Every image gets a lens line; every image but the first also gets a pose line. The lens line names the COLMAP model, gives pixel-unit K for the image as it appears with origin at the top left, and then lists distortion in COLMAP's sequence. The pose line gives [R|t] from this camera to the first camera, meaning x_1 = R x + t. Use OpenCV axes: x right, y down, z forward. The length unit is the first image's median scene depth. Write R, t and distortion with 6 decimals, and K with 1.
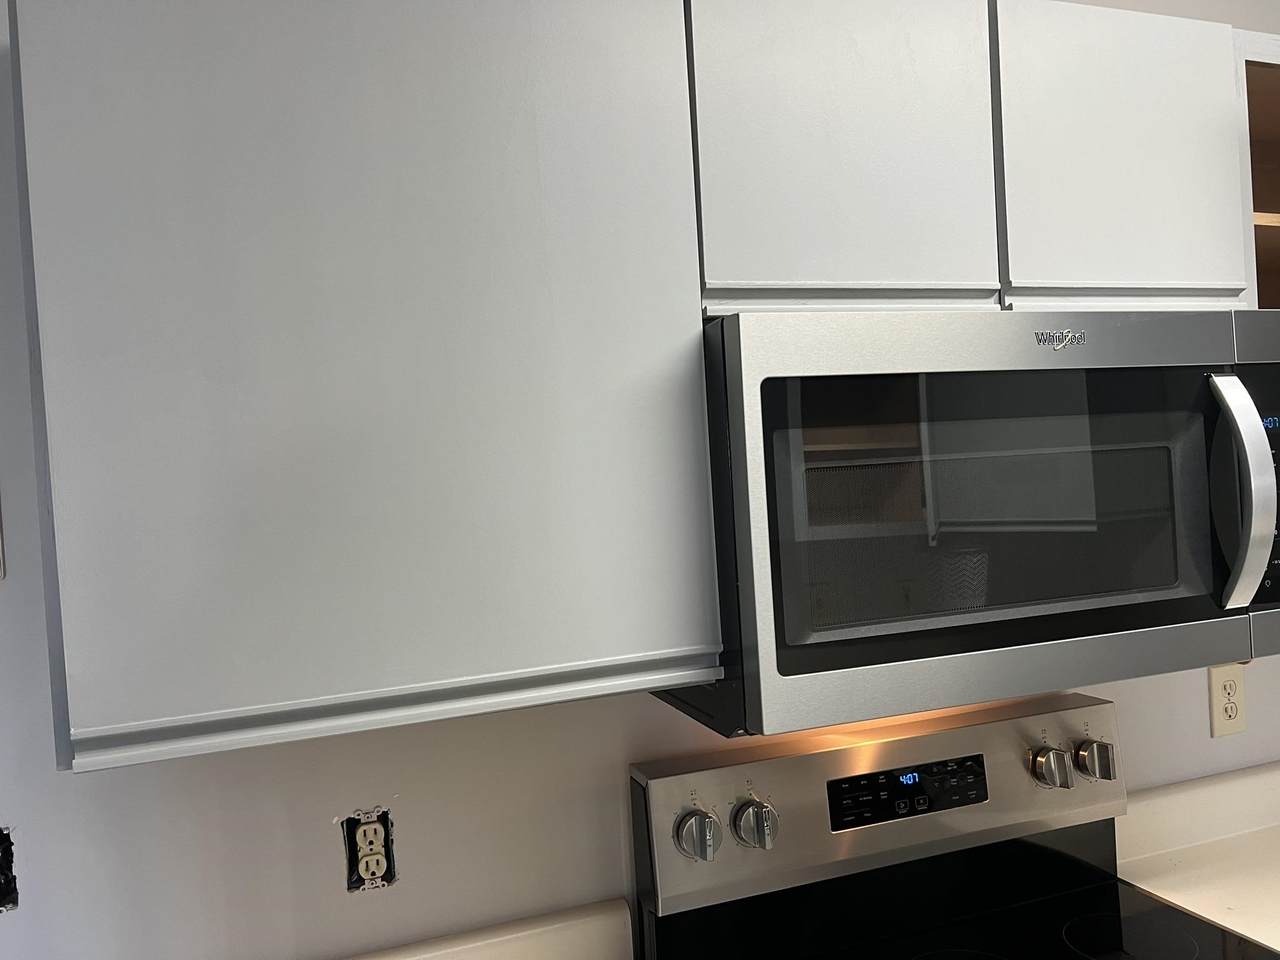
lens RADIAL K [[972.9, 0, 640.0], [0, 972.9, 480.0], [0, 0, 1]] dist [0.188352, 0.001424]
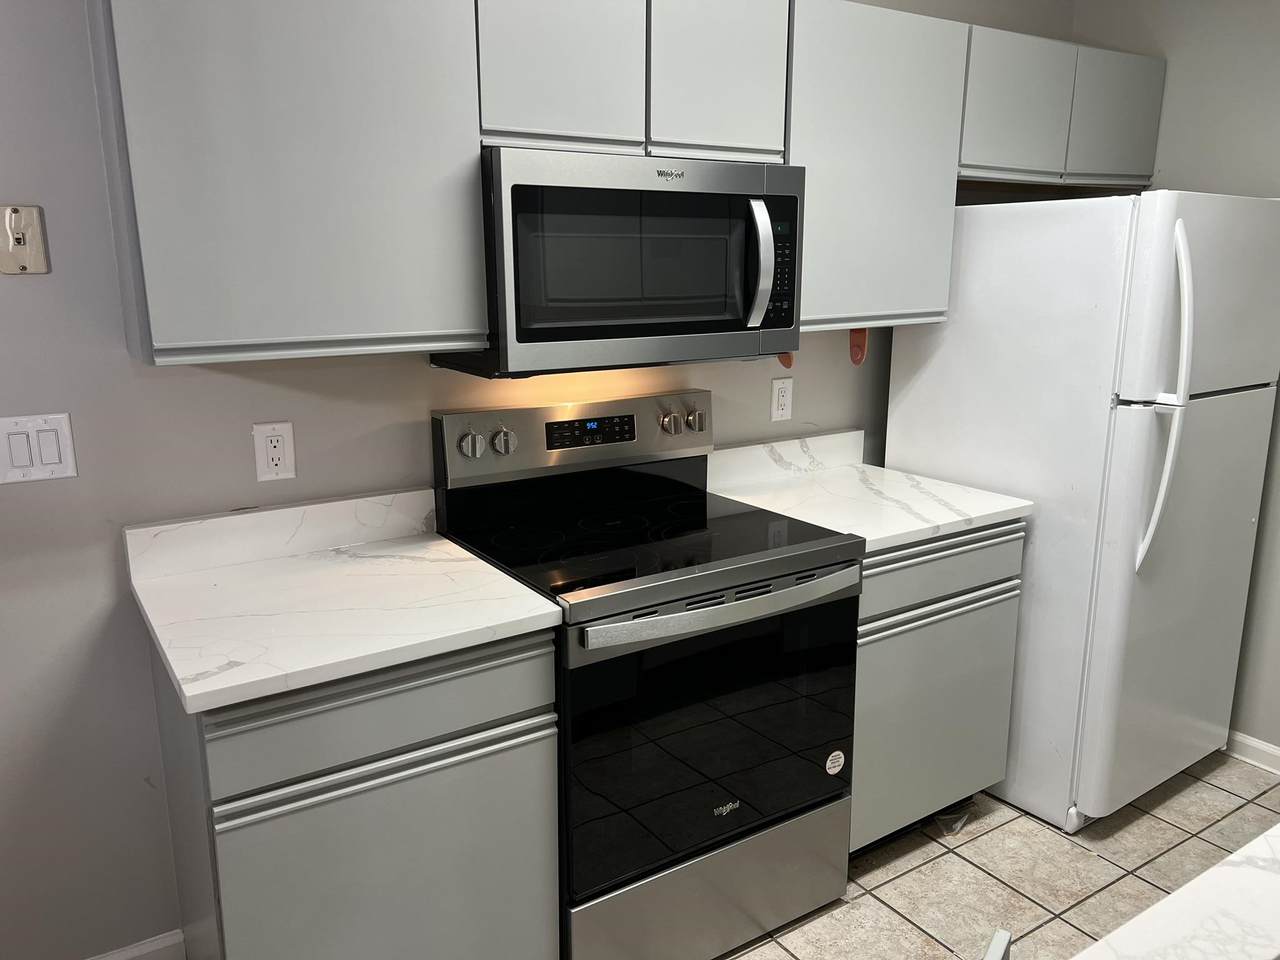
lens RADIAL K [[968.9, 0, 640.0], [0, 968.9, 480.0], [0, 0, 1]] dist [0.100628, -0.135710]
pose [[0.970483, 0.002570, 0.241154, -0.069839], [-0.054179, 0.976707, 0.207625, 0.037554], [-0.235003, -0.214562, 0.948017, -0.754064]]
